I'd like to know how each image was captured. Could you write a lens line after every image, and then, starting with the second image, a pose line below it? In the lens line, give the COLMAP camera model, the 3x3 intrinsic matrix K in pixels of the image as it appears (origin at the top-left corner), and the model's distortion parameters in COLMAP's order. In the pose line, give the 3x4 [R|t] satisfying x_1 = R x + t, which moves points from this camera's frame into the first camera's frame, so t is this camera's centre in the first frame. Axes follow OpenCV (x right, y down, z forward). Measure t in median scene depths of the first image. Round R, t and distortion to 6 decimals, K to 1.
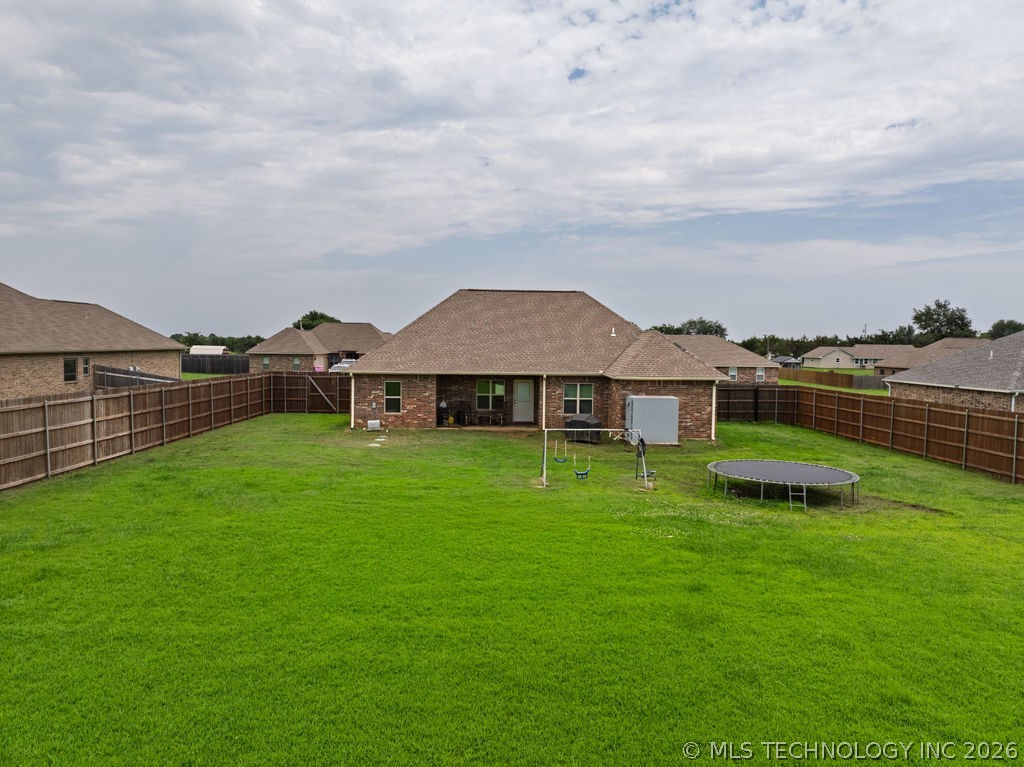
lens RADIAL K [[730.6, 0, 515.0], [0, 730.6, 423.0], [0, 0, 1]] dist [-0.028612, 0.001273]
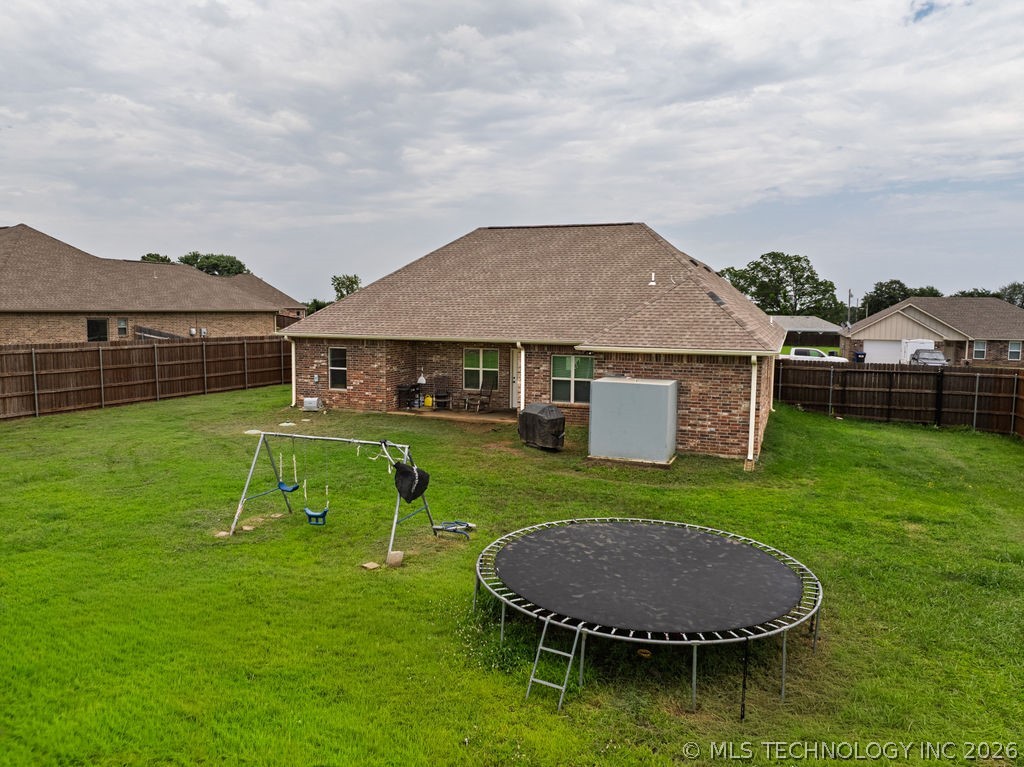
lens RADIAL K [[731.6, 0, 512.0], [0, 731.6, 383.5], [0, 0, 1]] dist [-0.060762, 0.002075]
pose [[0.914521, 0.038424, -0.402708, 0.305735], [-0.043569, 0.999044, -0.003619, -0.024761], [0.402184, 0.020855, 0.915321, 0.374996]]
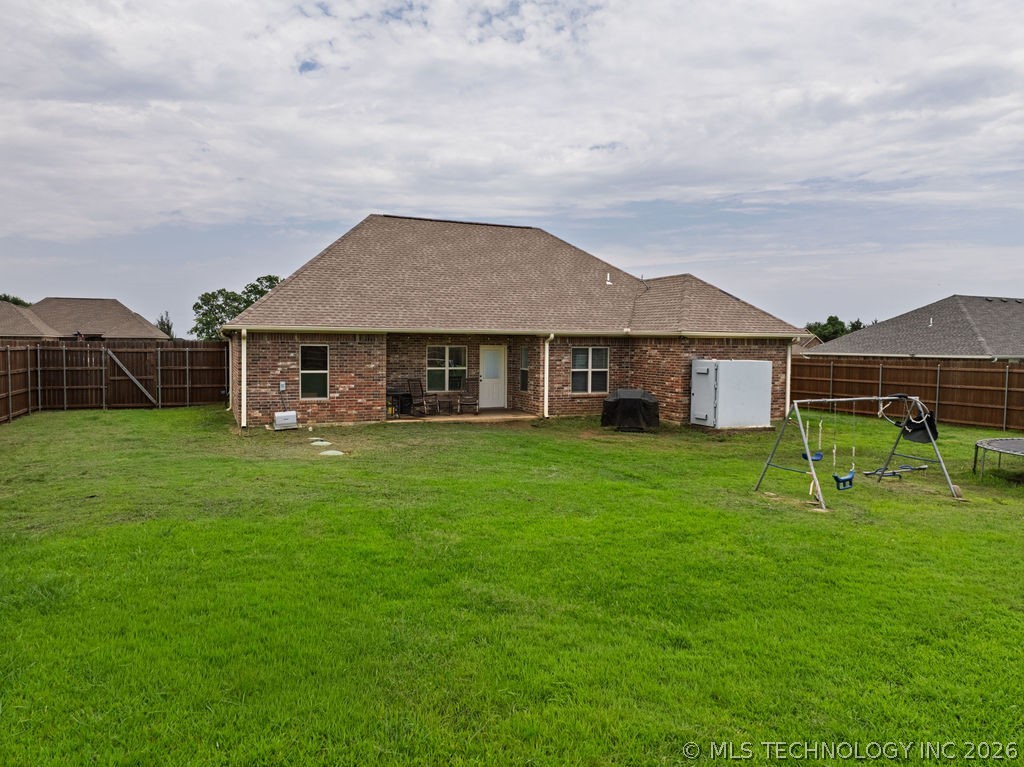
lens RADIAL K [[728.9, 0, 522.9], [0, 728.9, 380.4], [0, 0, 1]] dist [-0.006599, 0.003050]
pose [[0.932691, -0.021544, 0.360031, -0.221836], [0.041575, 0.997982, -0.047986, 0.007032], [-0.358271, 0.059725, 0.931705, 0.388891]]
